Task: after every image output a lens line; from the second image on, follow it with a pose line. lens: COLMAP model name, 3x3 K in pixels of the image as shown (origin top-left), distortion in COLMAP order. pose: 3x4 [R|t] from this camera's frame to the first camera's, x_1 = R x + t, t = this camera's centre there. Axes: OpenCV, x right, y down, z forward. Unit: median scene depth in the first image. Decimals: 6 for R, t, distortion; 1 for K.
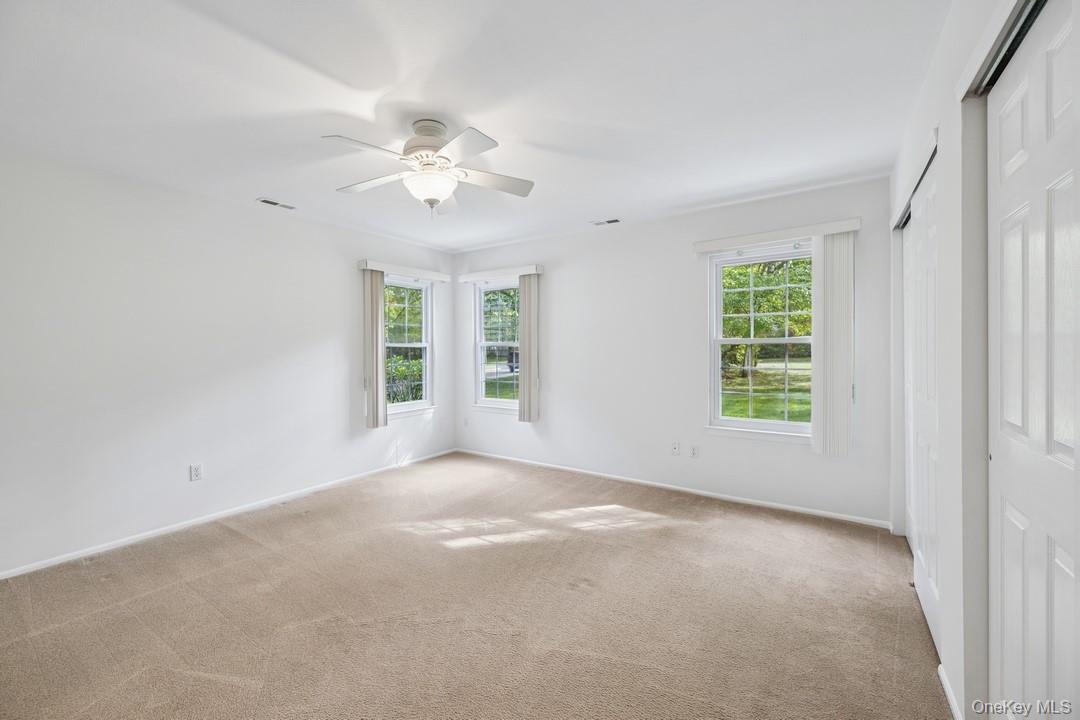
lens RADIAL K [[429.0, 0, 540.3], [0, 429.0, 355.1], [0, 0, 1]] dist [-0.000174, 0.000129]
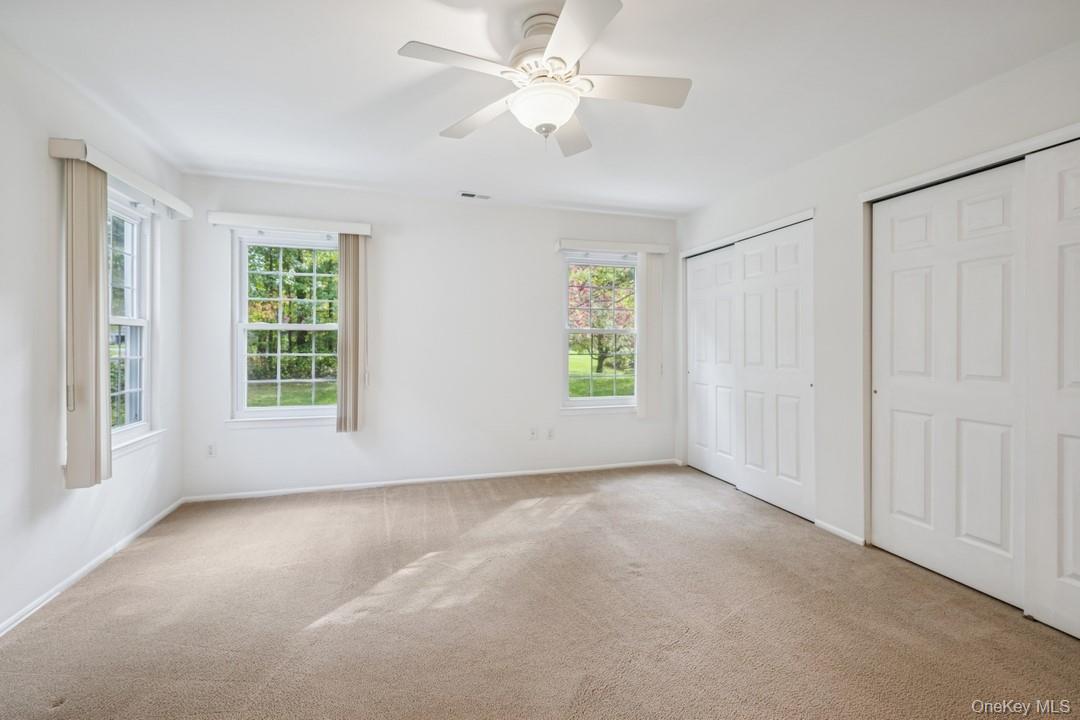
lens RADIAL K [[455.7, 0, 539.7], [0, 455.7, 344.9], [0, 0, 1]] dist [-0.000476, 0.000022]
pose [[0.635750, 0.003668, 0.771887, -0.499424], [0.000085, 0.999988, -0.004823, 0.009553], [-0.771895, 0.003132, 0.635742, 0.283176]]
